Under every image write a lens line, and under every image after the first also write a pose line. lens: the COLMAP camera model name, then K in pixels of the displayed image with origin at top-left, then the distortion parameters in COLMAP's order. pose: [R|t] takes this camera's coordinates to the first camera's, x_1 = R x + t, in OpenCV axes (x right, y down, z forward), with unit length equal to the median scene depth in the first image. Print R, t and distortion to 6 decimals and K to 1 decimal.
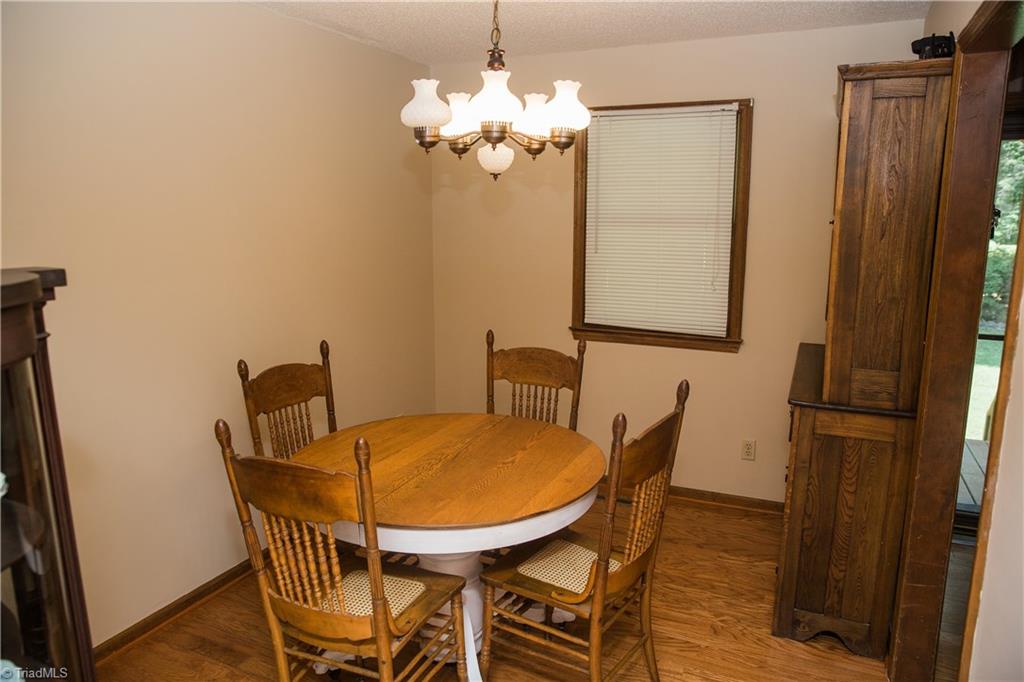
lens RADIAL K [[715.6, 0, 513.4], [0, 715.6, 344.3], [0, 0, 1]] dist [-0.107866, 0.073745]
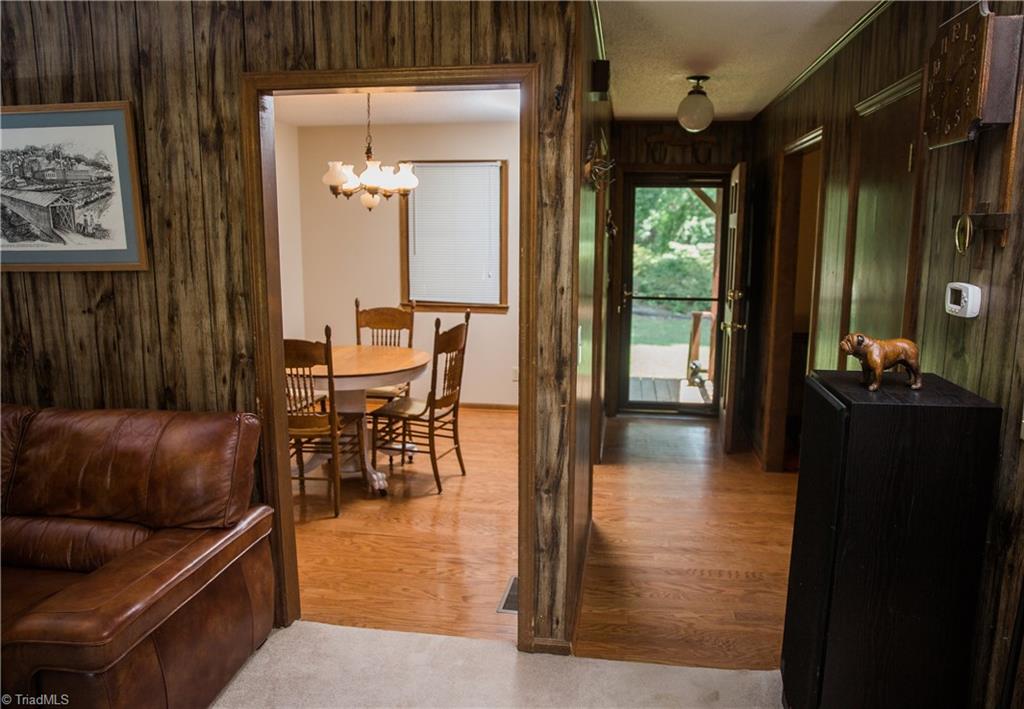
lens RADIAL K [[735.7, 0, 517.1], [0, 735.7, 345.6], [0, 0, 1]] dist [-0.020932, 0.004341]
pose [[0.963034, -0.038142, 0.266666, -0.156266], [0.044342, 0.998867, -0.017267, 0.159232], [-0.265706, 0.028453, 0.963634, -0.873684]]
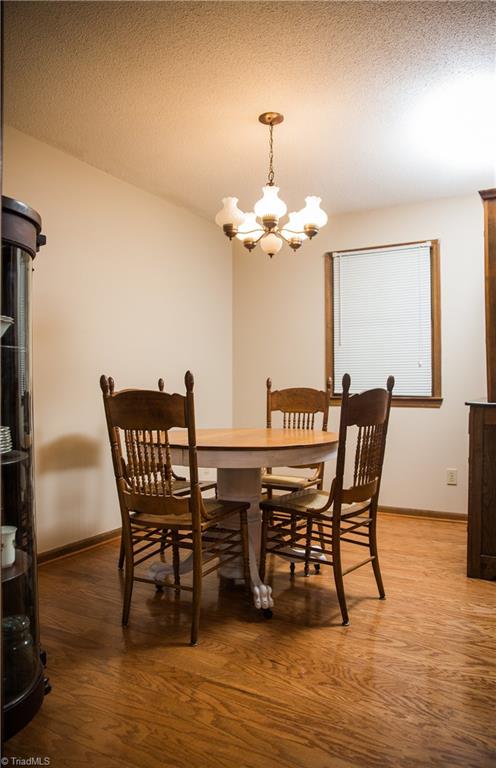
lens RADIAL K [[540.4, 0, 257.2], [0, 540.4, 372.3], [0, 0, 1]] dist [-0.087542, 0.006148]
pose [[0.998124, -0.001609, -0.061203, 0.015156], [-0.010942, 0.978870, -0.204192, 0.235110], [0.060238, 0.204479, 0.977016, -0.143346]]
